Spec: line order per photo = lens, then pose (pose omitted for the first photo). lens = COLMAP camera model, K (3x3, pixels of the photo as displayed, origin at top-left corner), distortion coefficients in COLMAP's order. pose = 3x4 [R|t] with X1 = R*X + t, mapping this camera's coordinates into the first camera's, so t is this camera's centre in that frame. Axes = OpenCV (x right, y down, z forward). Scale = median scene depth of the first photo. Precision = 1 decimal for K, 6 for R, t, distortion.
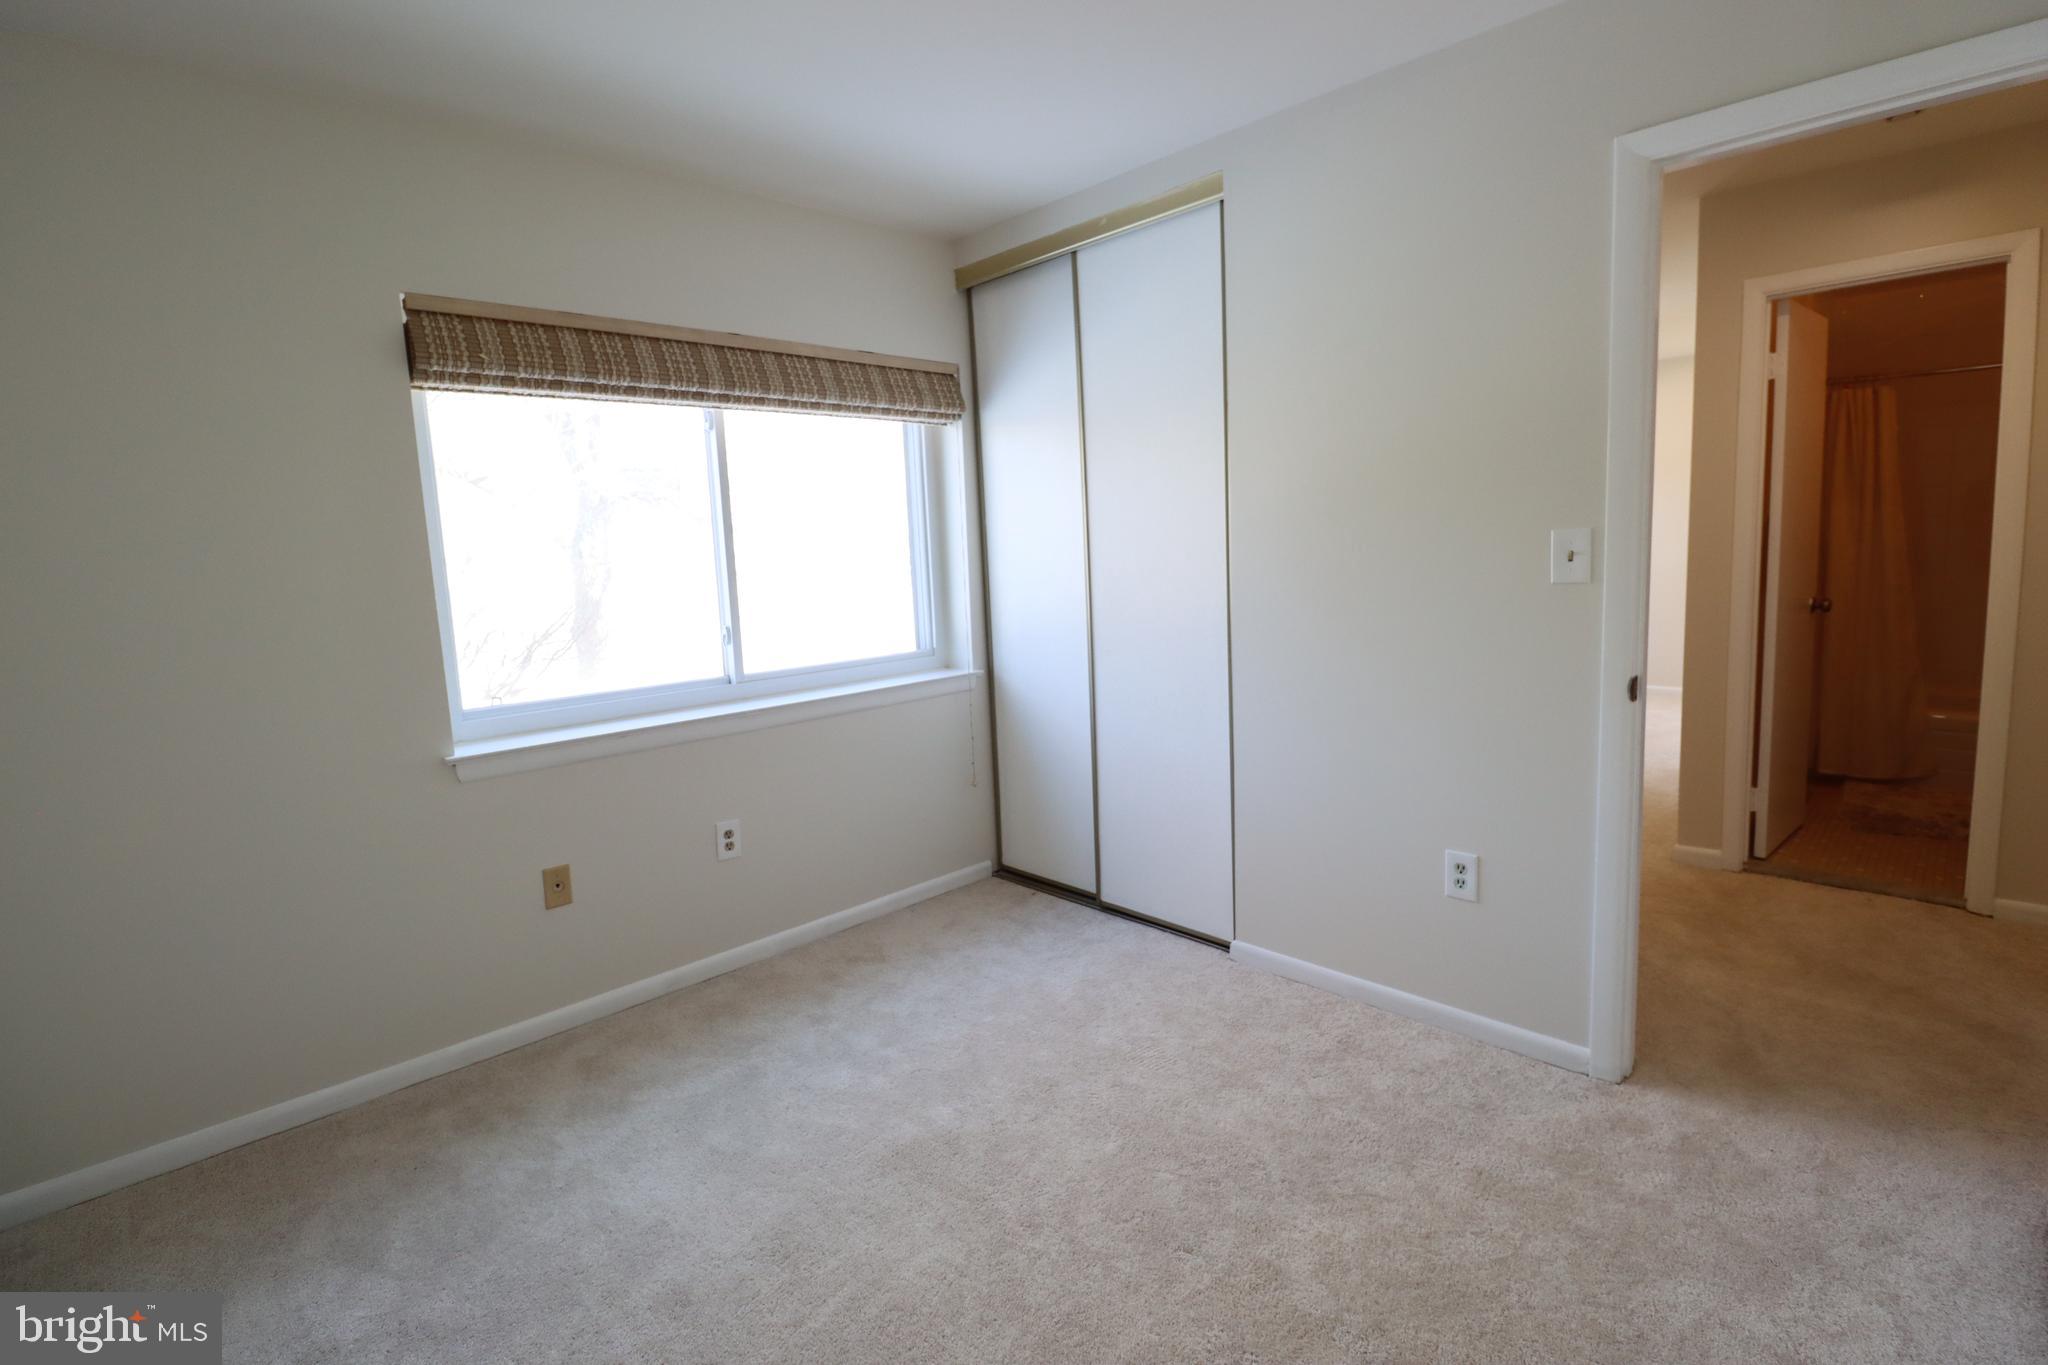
lens RADIAL K [[954.3, 0, 1032.7], [0, 954.3, 677.4], [0, 0, 1]] dist [0.032646, -0.030381]
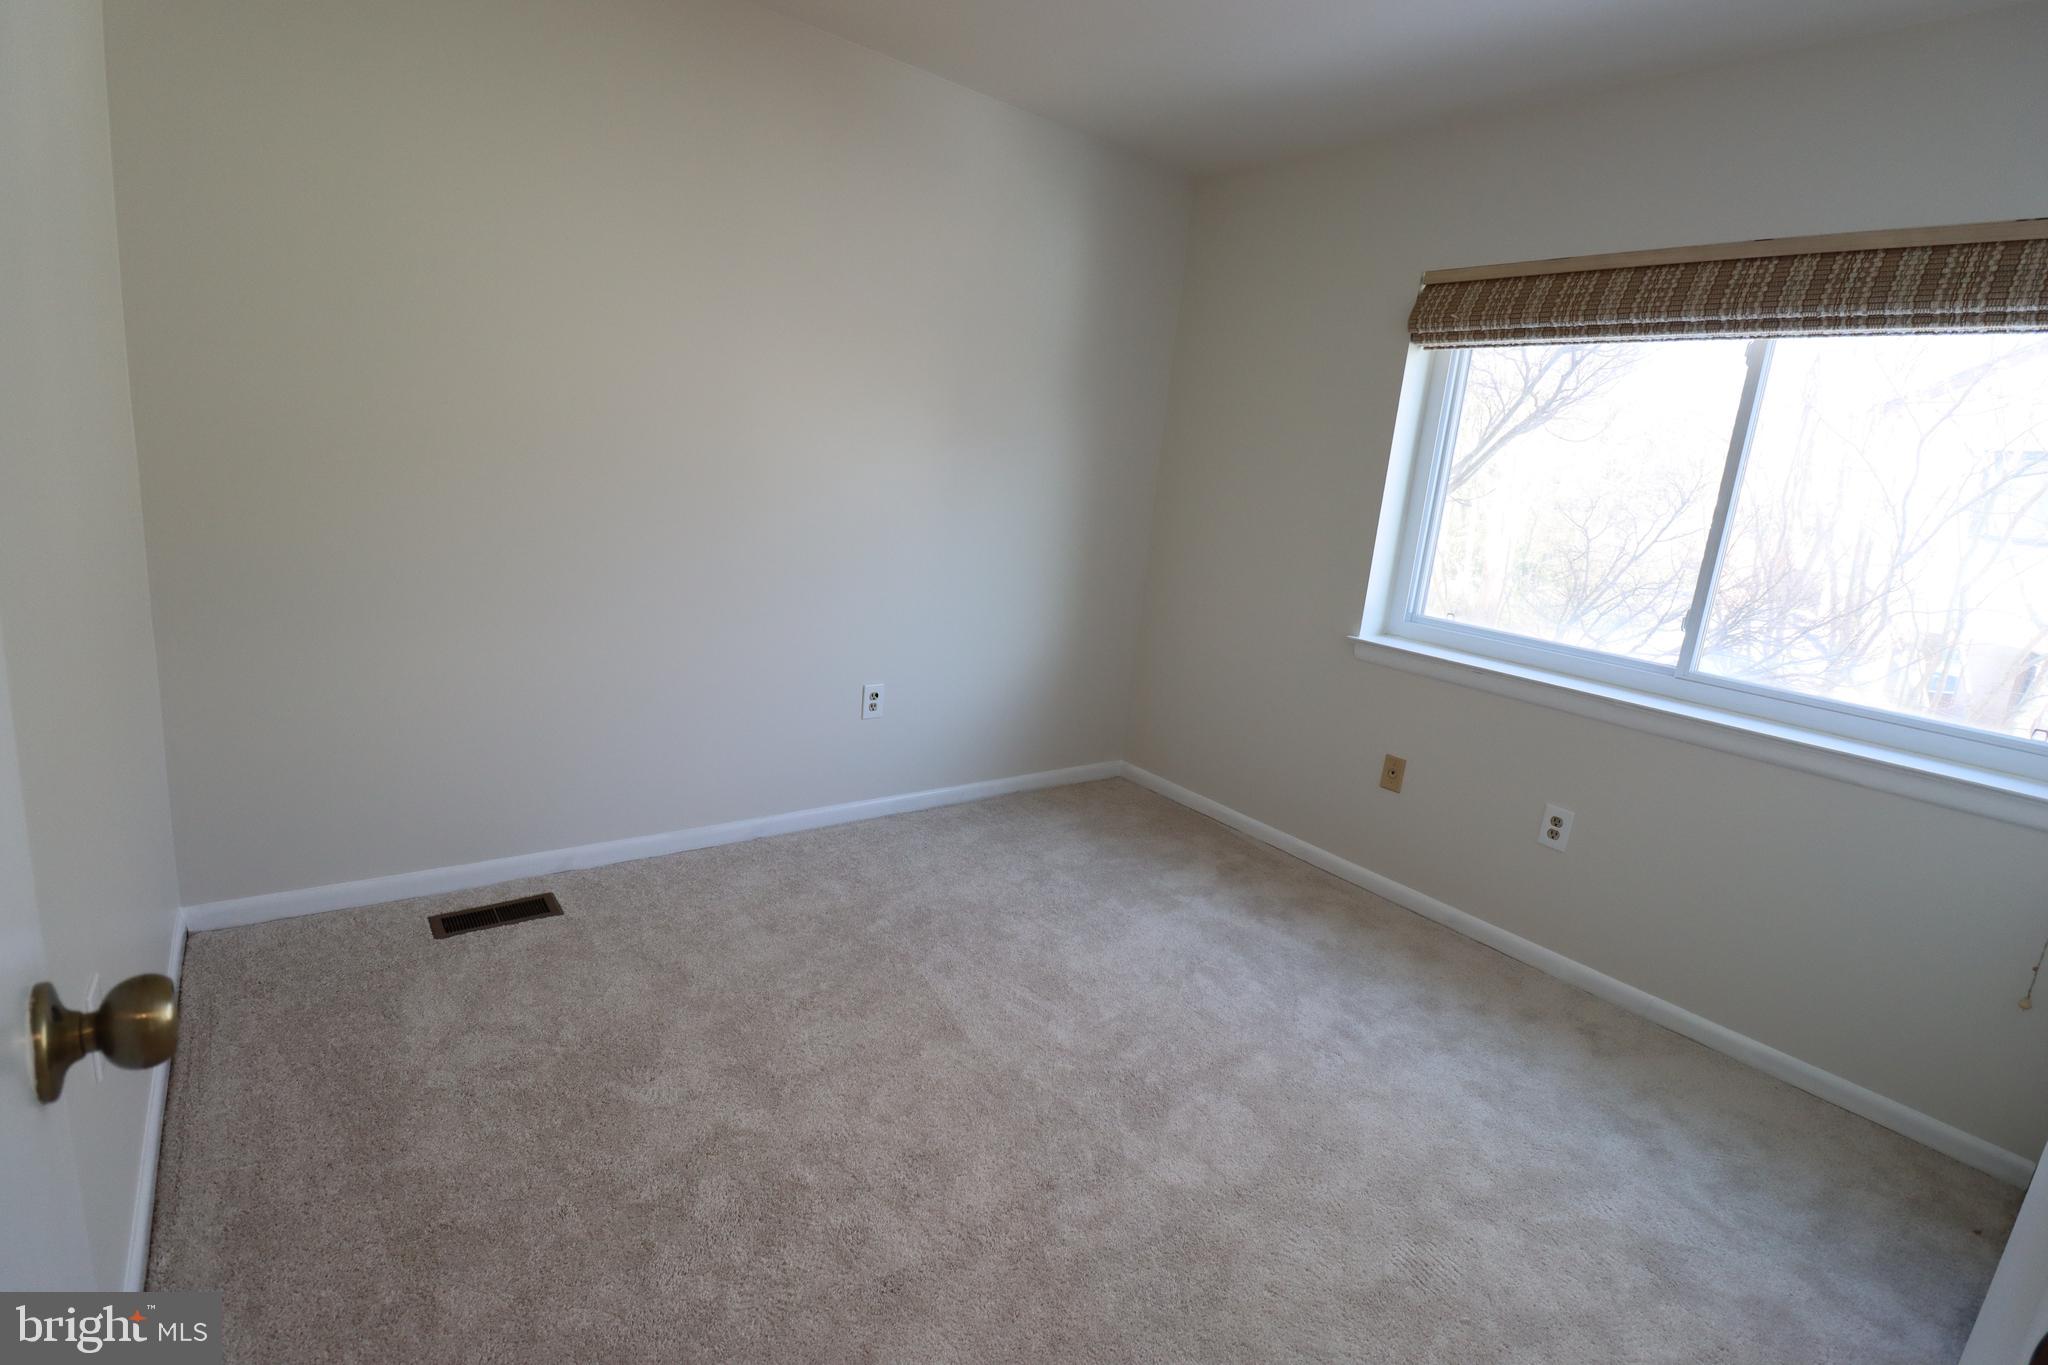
lens RADIAL K [[954.3, 0, 1032.7], [0, 954.3, 677.4], [0, 0, 1]] dist [0.032646, -0.030381]
pose [[-0.111995, 0.252331, -0.961138, 0.589180], [-0.228939, 0.934651, 0.272055, -0.099648], [0.966977, 0.250511, -0.046908, 0.541575]]
